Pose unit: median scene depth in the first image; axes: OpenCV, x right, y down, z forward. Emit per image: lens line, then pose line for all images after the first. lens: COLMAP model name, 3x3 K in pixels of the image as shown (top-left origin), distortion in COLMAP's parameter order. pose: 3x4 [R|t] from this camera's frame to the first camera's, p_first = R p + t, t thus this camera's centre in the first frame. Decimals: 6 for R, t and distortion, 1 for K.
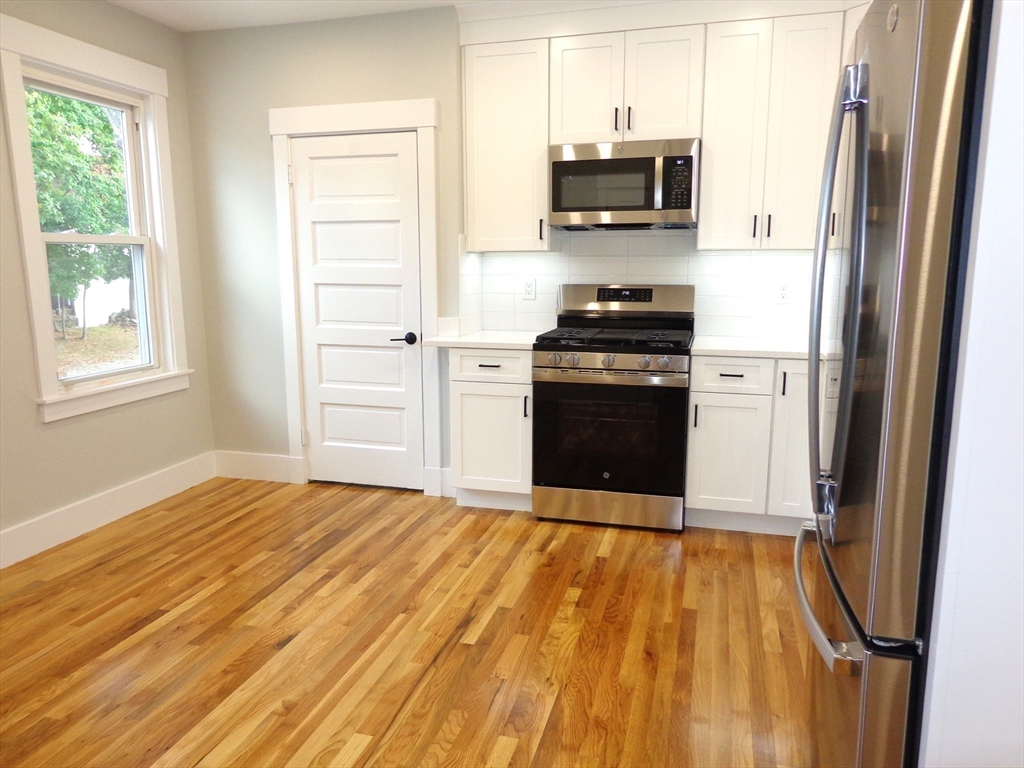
lens RADIAL K [[722.2, 0, 515.5], [0, 722.2, 382.2], [0, 0, 1]] dist [0.004470, 0.007695]
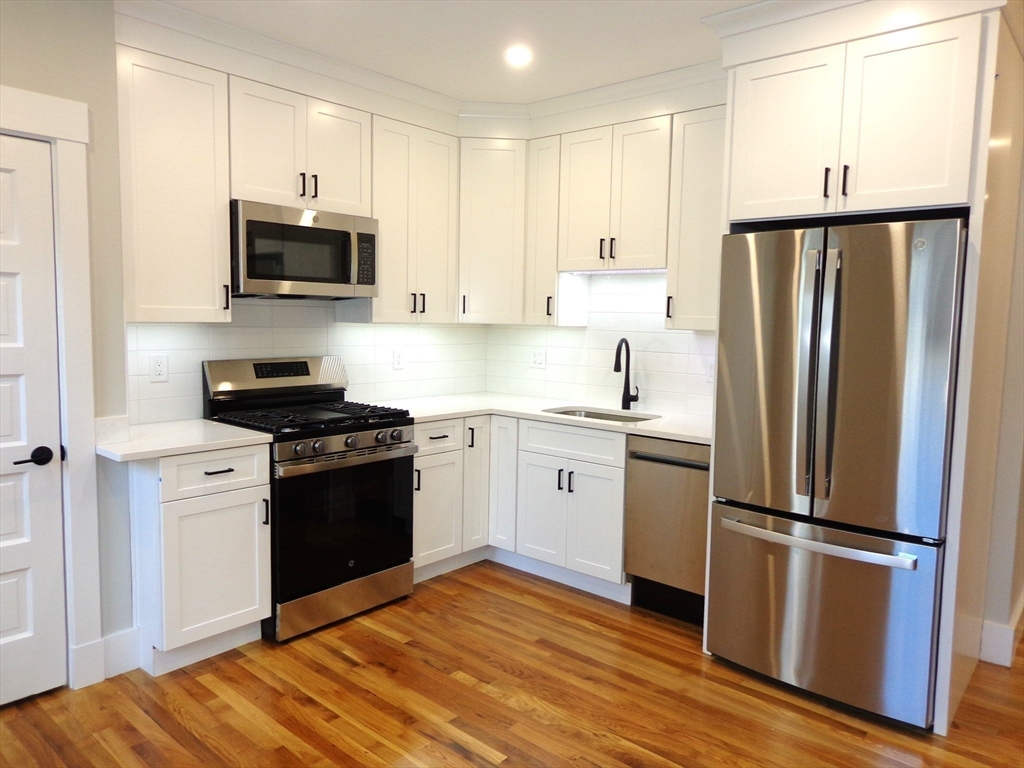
lens RADIAL K [[720.0, 0, 514.5], [0, 720.0, 381.8], [0, 0, 1]] dist [0.002529, -0.000585]
pose [[0.426475, -0.072770, 0.901567, -0.610569], [0.130735, 0.991251, 0.018166, -0.093442], [-0.895001, 0.110119, 0.432257, 0.385936]]
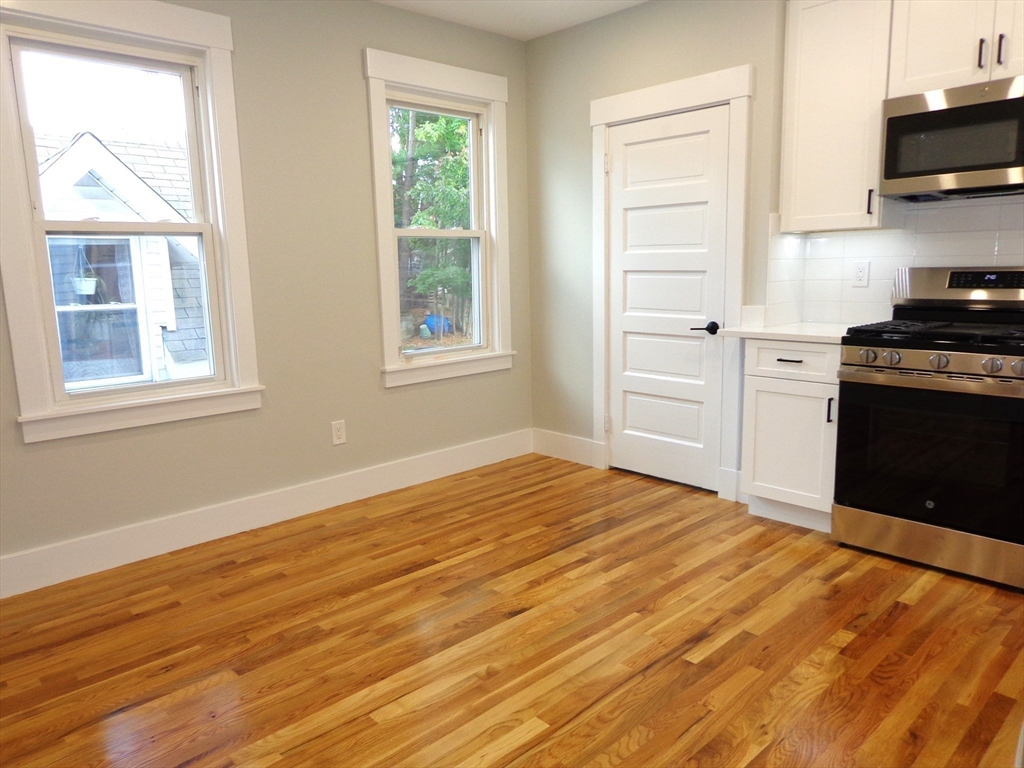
lens RADIAL K [[722.7, 0, 515.4], [0, 722.7, 379.7], [0, 0, 1]] dist [-0.000356, 0.006096]
pose [[0.858799, 0.065499, -0.508108, 0.130122], [-0.065959, 0.997675, 0.017126, 0.008076], [0.508049, 0.018807, 0.861123, 0.077649]]
